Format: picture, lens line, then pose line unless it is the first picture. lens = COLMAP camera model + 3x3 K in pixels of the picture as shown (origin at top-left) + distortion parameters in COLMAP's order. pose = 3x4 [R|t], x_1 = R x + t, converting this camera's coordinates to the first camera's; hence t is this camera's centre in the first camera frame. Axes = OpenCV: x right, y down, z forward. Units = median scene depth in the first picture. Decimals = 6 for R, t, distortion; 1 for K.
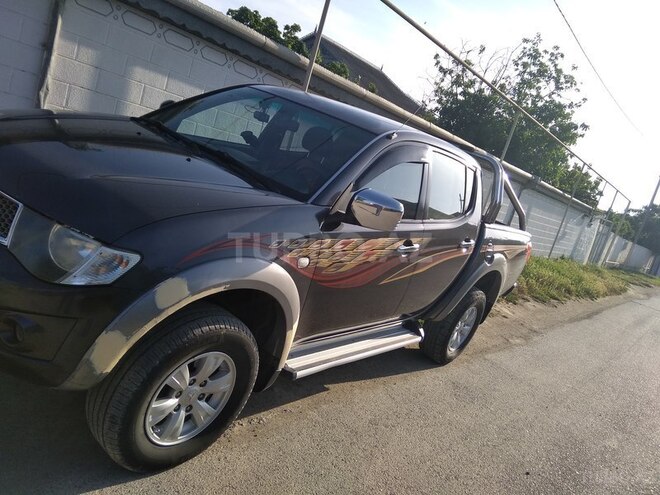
lens RADIAL K [[534.4, 0, 332.2], [0, 534.4, 247.2], [0, 0, 1]] dist [0.067308, -0.116999]
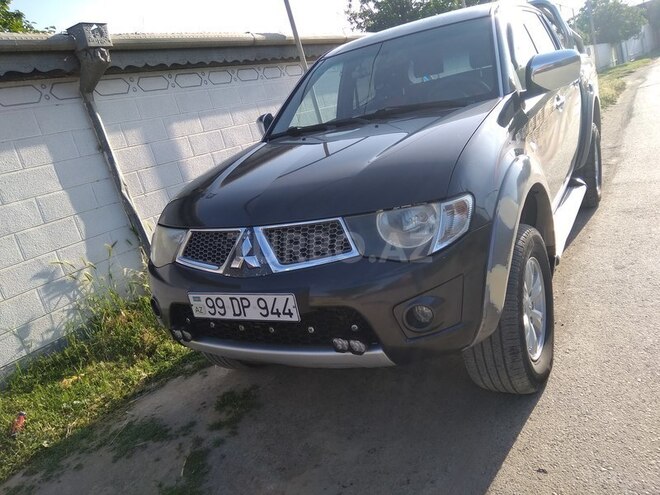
lens RADIAL K [[534.4, 0, 332.2], [0, 534.4, 247.2], [0, 0, 1]] dist [0.067308, -0.116999]
pose [[0.839402, -0.543498, -0.003872, -0.257089], [0.542970, 0.838226, 0.050593, -0.038898], [-0.024252, -0.044570, 0.998712, -0.007266]]
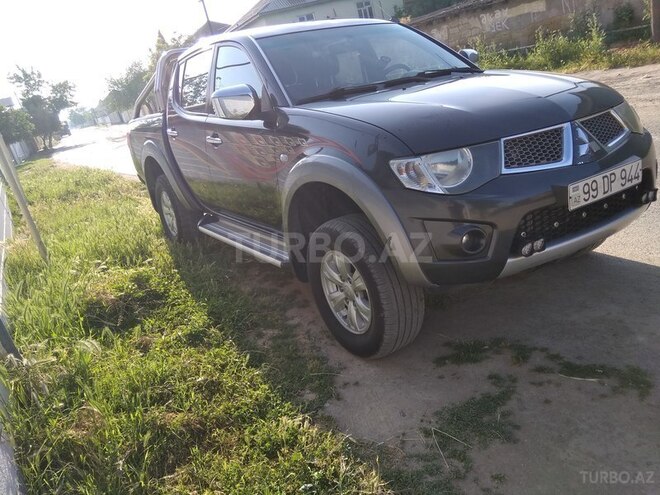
lens RADIAL K [[534.4, 0, 332.2], [0, 534.4, 247.2], [0, 0, 1]] dist [0.067308, -0.116999]
pose [[0.256475, -0.633035, 0.730402, -0.821097], [0.469091, 0.742239, 0.478576, -0.333744], [-0.845088, 0.219882, 0.487317, 0.422850]]
